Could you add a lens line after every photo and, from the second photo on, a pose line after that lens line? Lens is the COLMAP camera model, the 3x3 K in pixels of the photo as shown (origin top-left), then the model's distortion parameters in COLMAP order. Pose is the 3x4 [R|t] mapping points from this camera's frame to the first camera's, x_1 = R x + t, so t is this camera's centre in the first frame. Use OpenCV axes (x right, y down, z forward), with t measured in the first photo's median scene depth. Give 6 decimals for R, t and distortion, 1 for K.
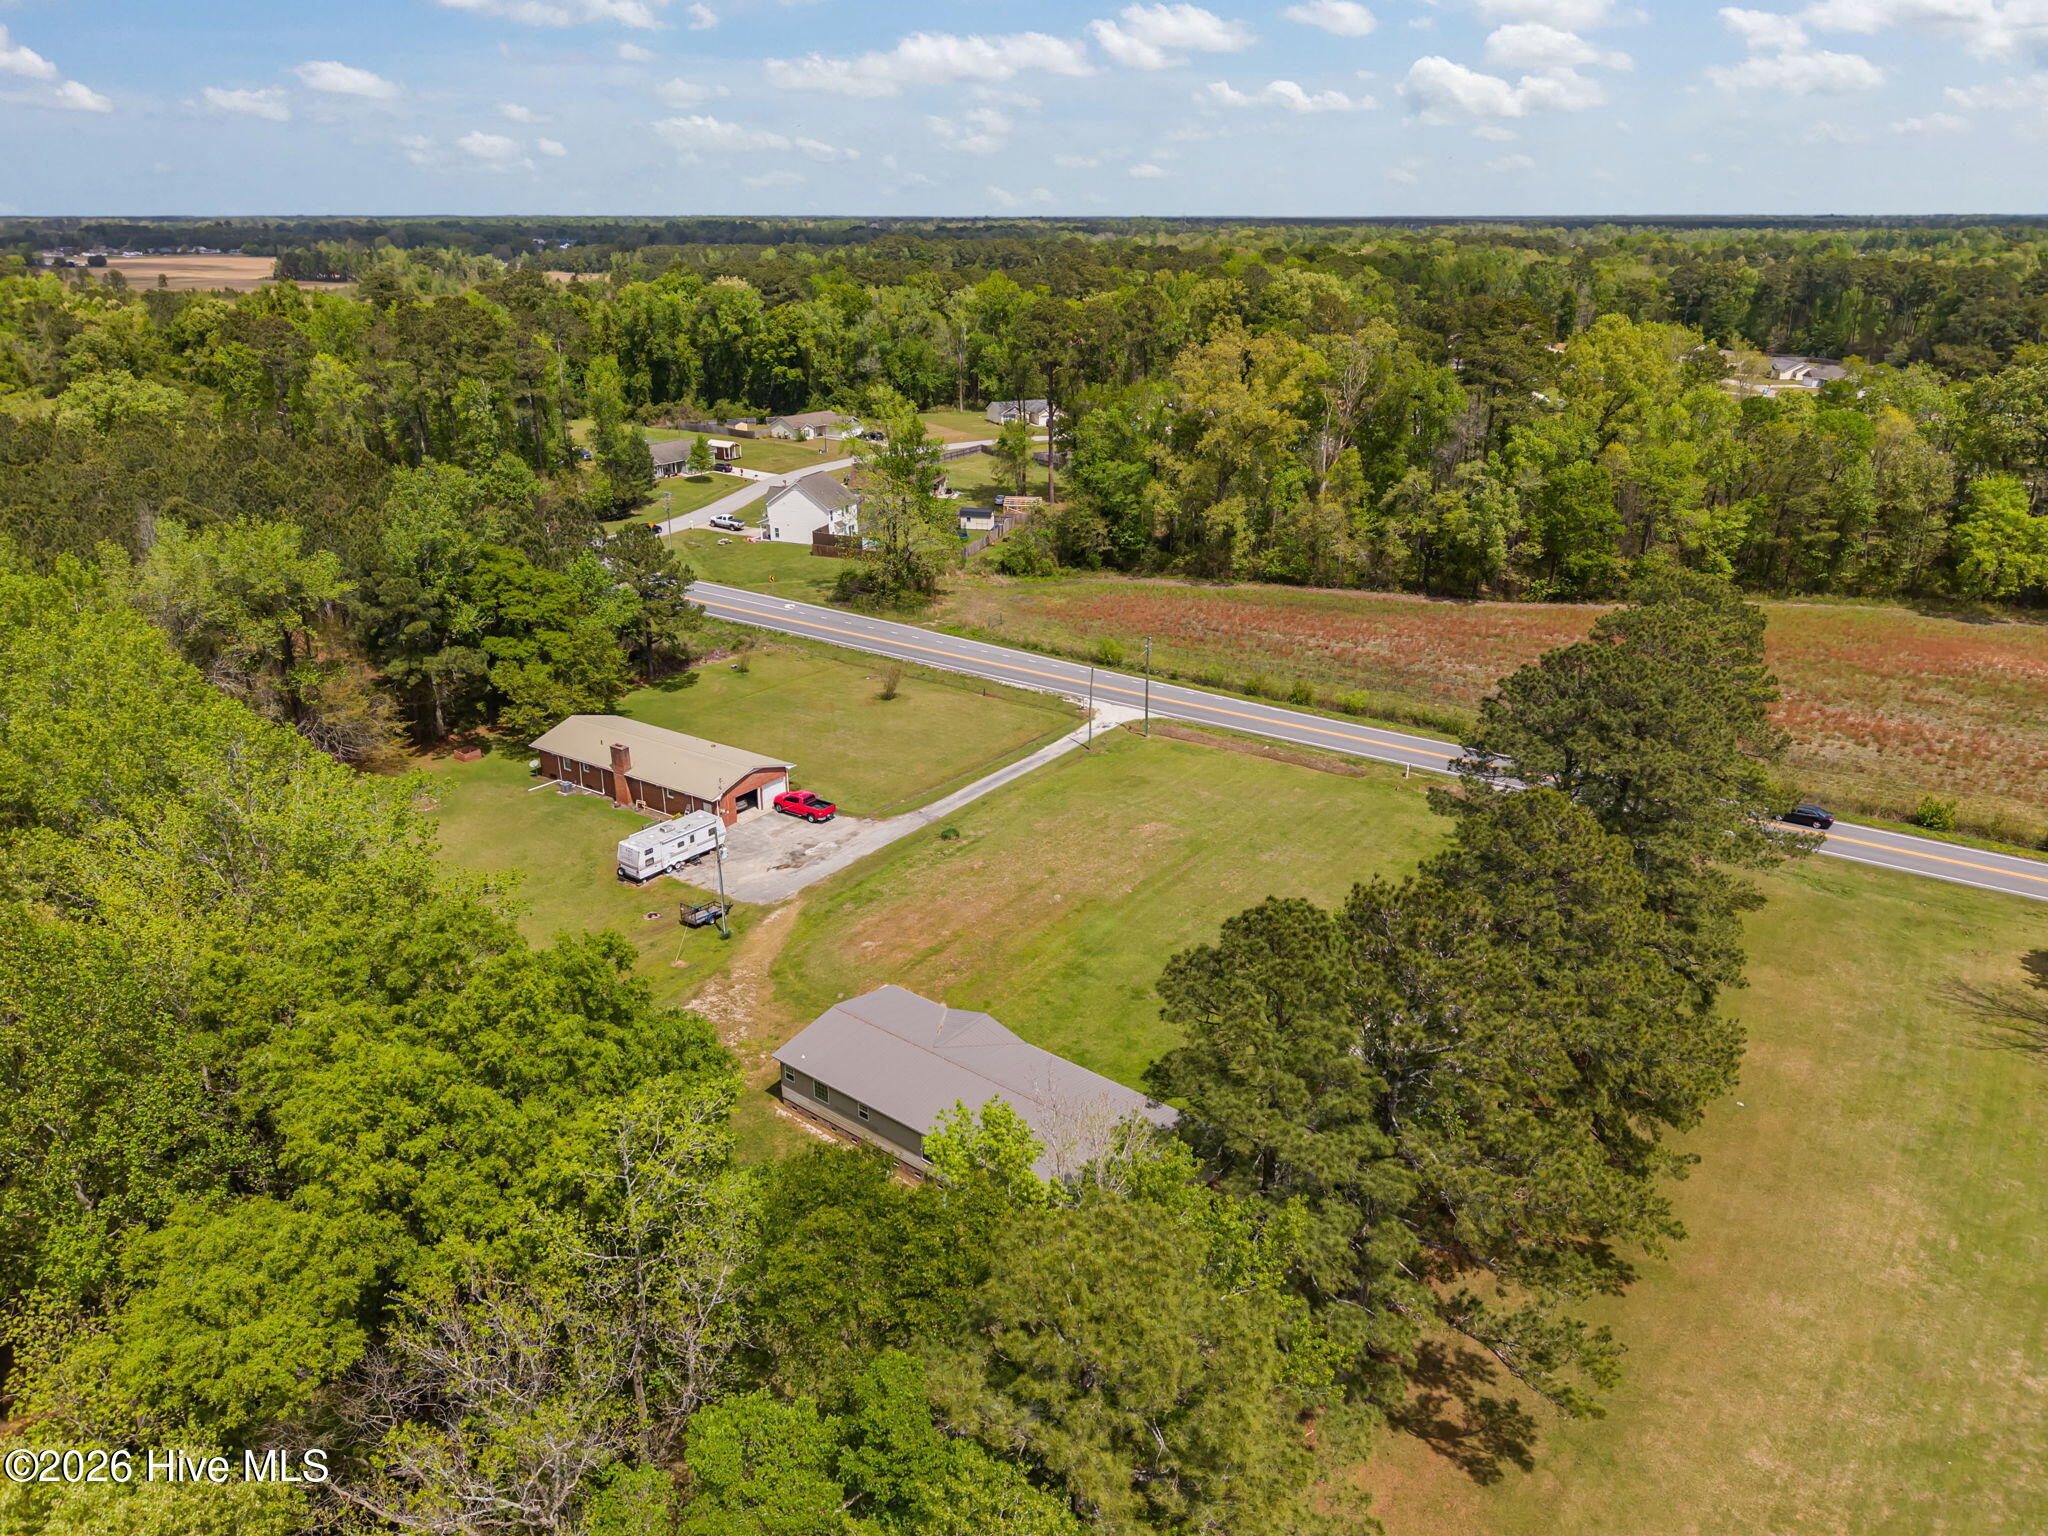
lens RADIAL K [[1479.3, 0, 1024.0], [0, 1479.3, 768.0], [0, 0, 1]] dist [-0.000789, 0.000205]
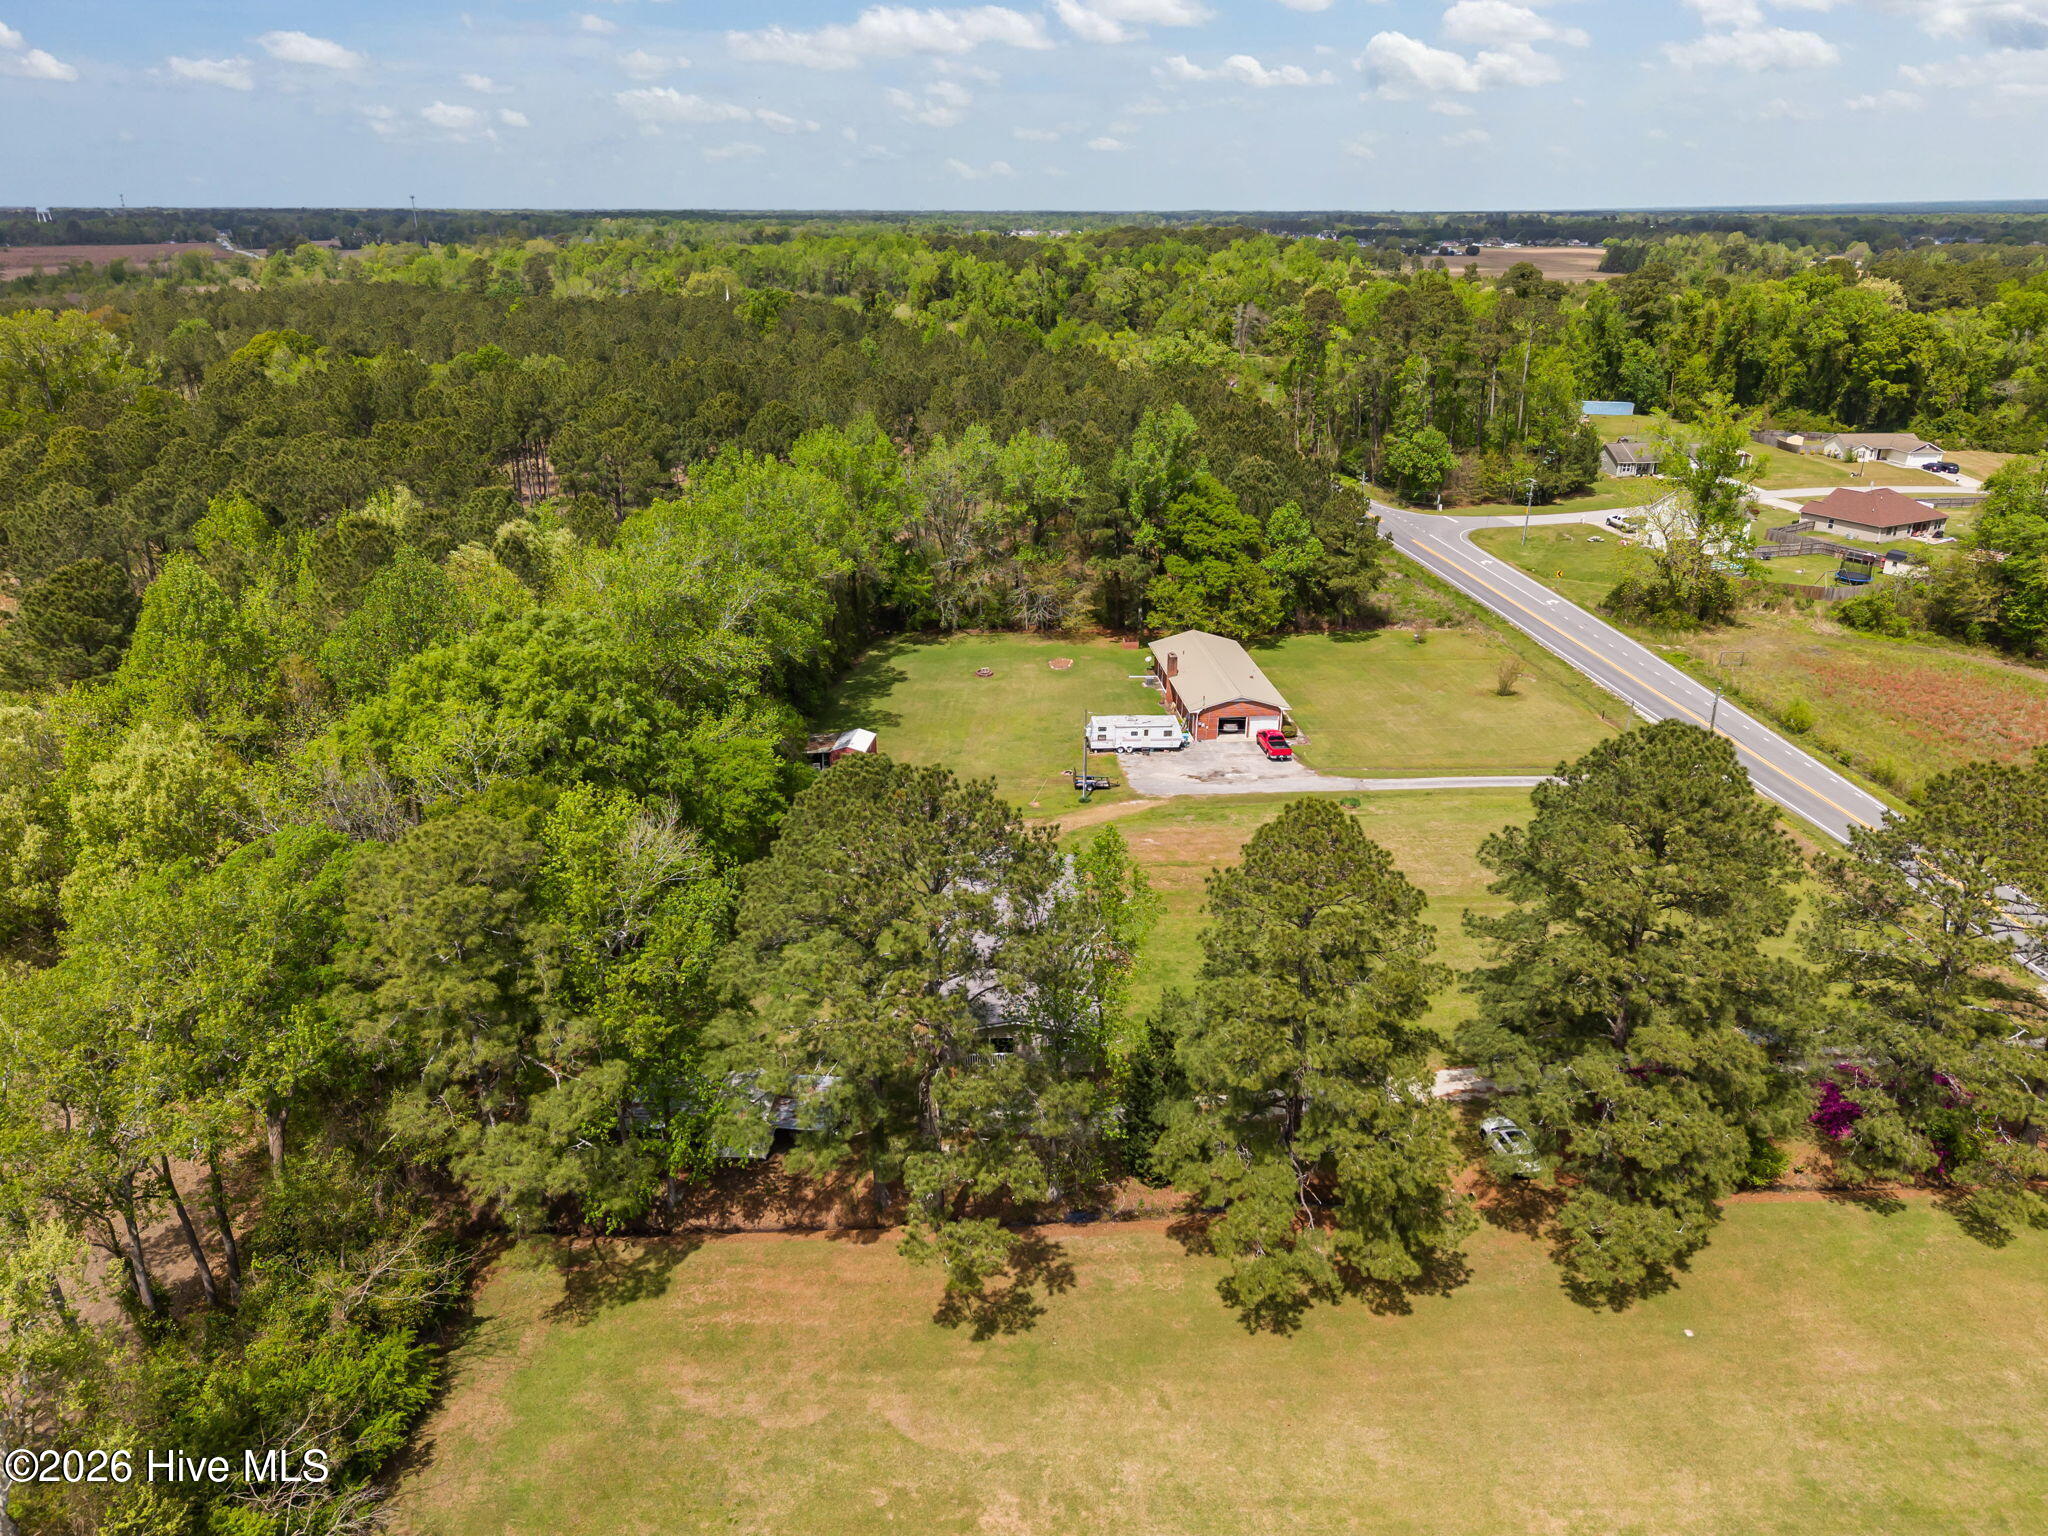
lens RADIAL K [[1479.3, 0, 1024.0], [0, 1479.3, 768.0], [0, 0, 1]] dist [-0.000789, 0.000205]
pose [[0.613185, 0.279921, -0.738680, 0.552606], [-0.275927, 0.952106, 0.131749, -0.050560], [0.740181, 0.123035, 0.661055, 0.118527]]
